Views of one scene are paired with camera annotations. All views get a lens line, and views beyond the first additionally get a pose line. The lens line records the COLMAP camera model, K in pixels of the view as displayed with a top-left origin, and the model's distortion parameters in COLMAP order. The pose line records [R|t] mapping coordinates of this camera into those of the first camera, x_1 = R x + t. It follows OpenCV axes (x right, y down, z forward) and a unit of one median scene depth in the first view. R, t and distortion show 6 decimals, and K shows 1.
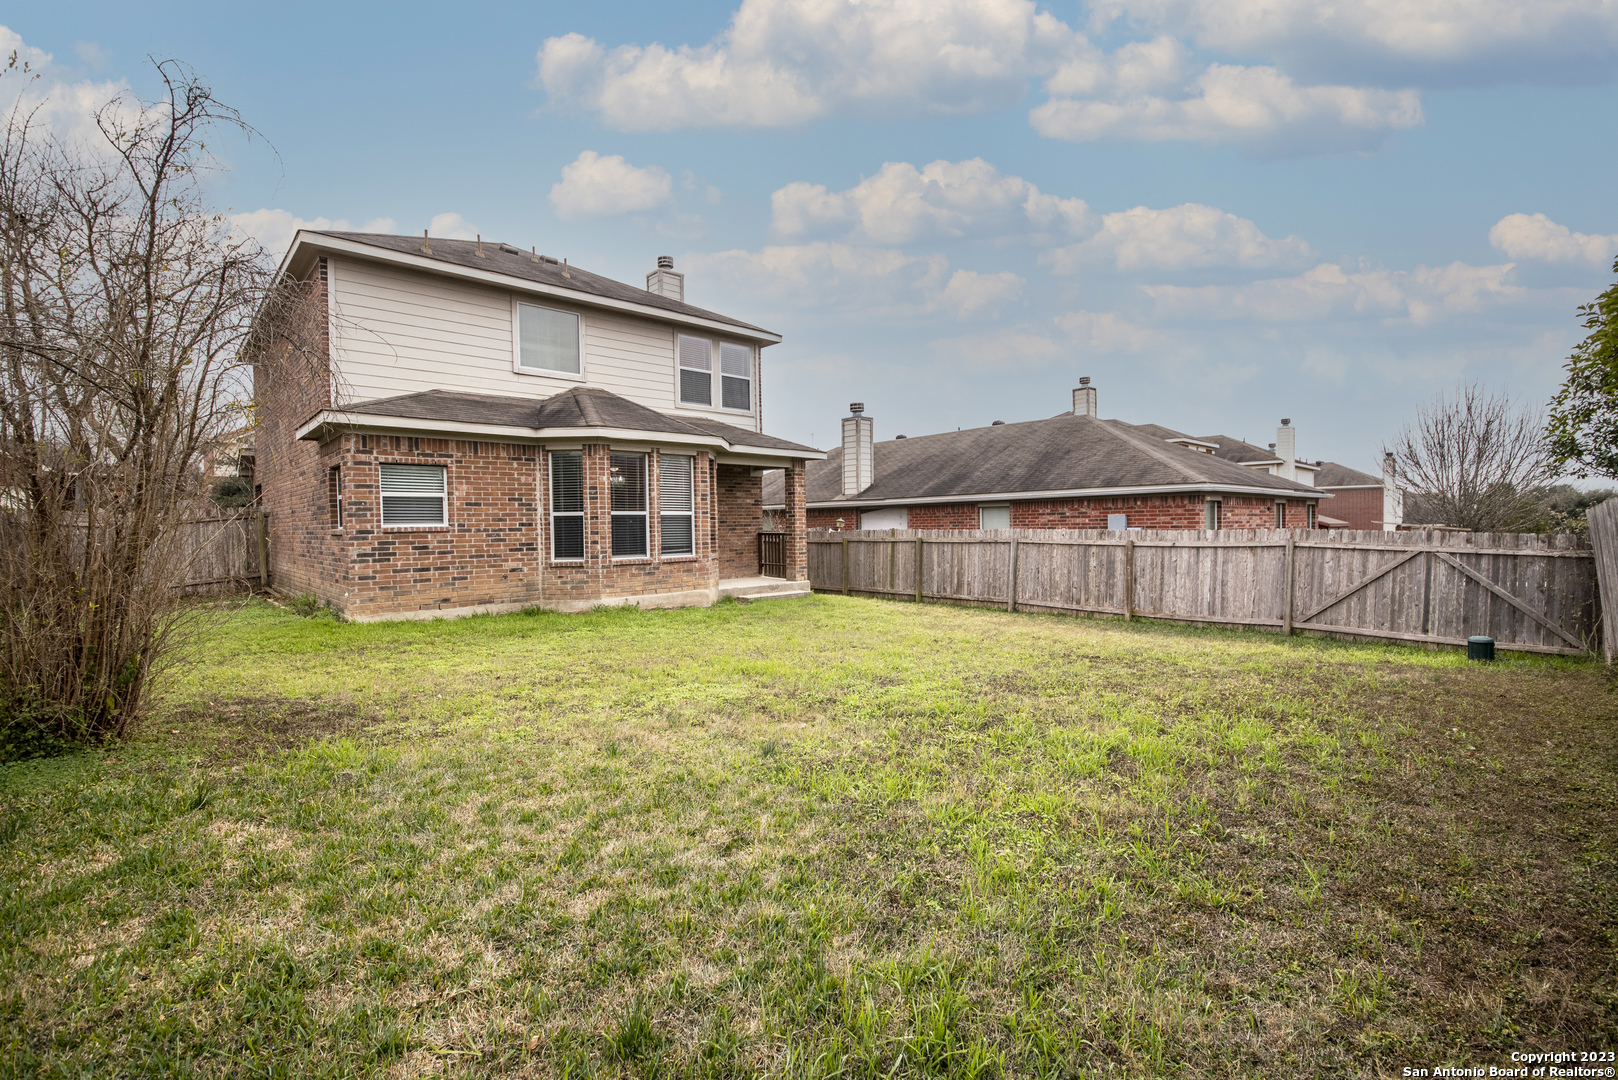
lens RADIAL K [[698.8, 0, 806.1], [0, 698.8, 538.6], [0, 0, 1]] dist [-0.025715, -0.001946]
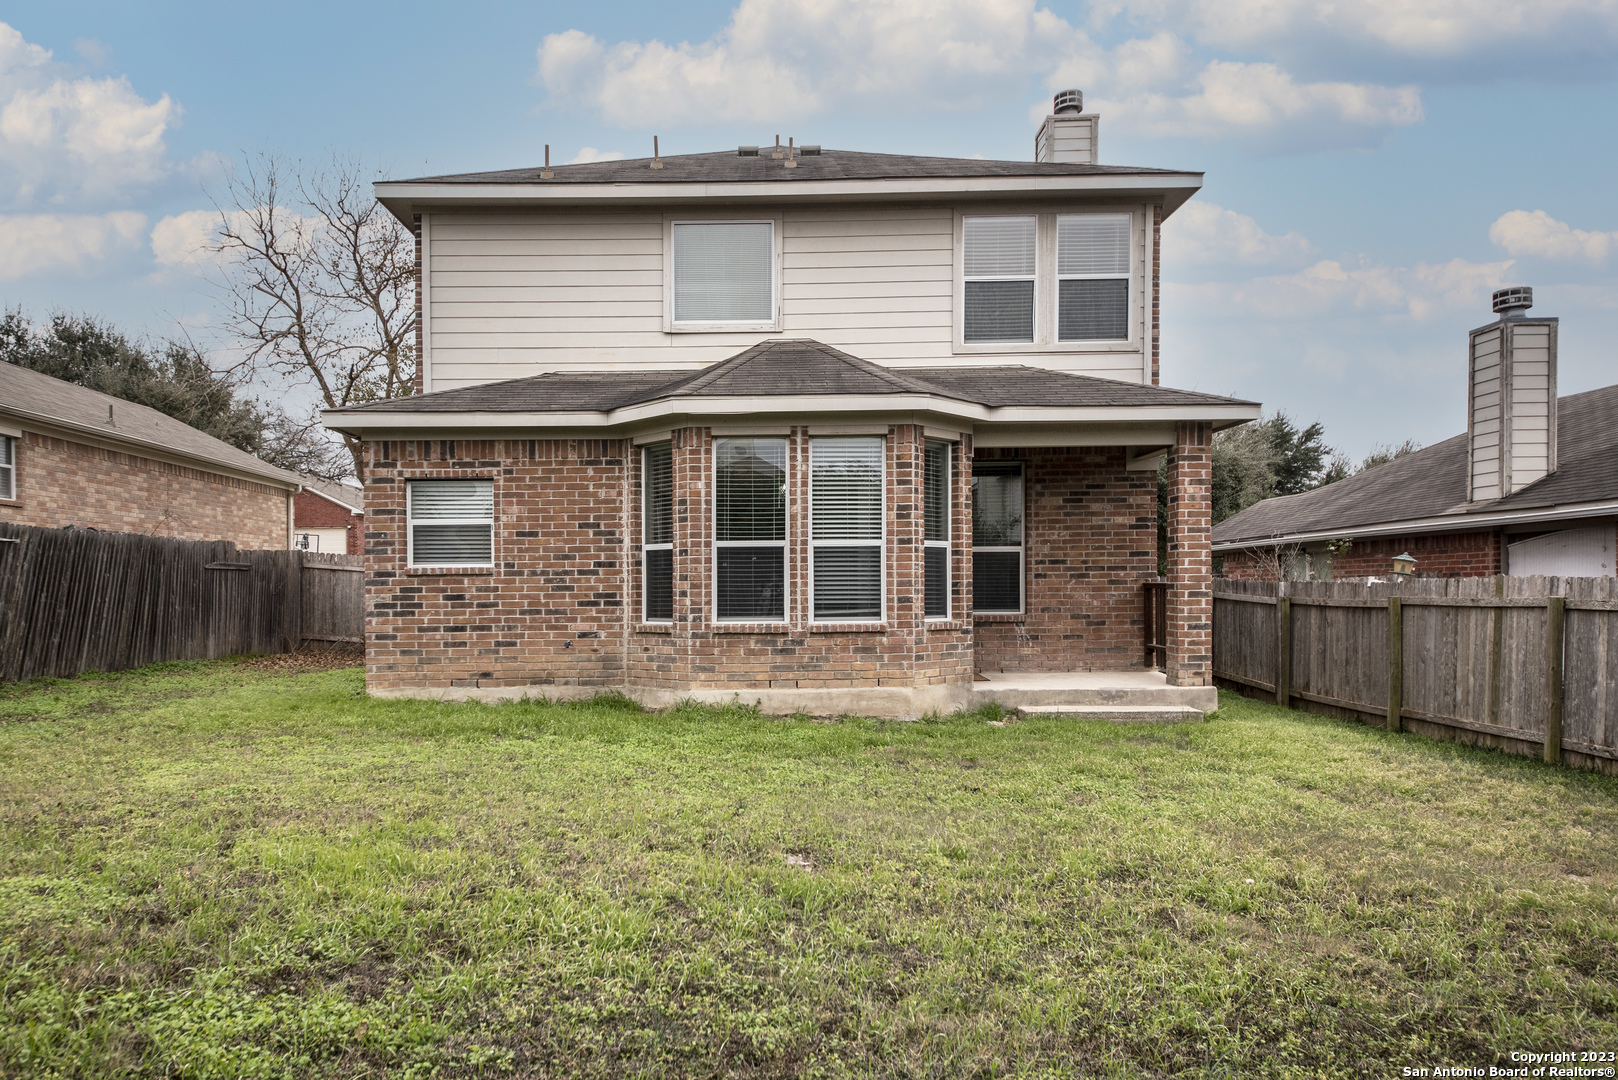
lens RADIAL K [[1037.2, 0, 805.7], [0, 1037.2, 578.5], [0, 0, 1]] dist [0.022926, -0.003812]
pose [[0.729510, 0.001022, -0.683969, 0.363976], [-0.014668, 0.999792, -0.014151, 0.003376], [0.683813, 0.020356, 0.729374, 0.412168]]
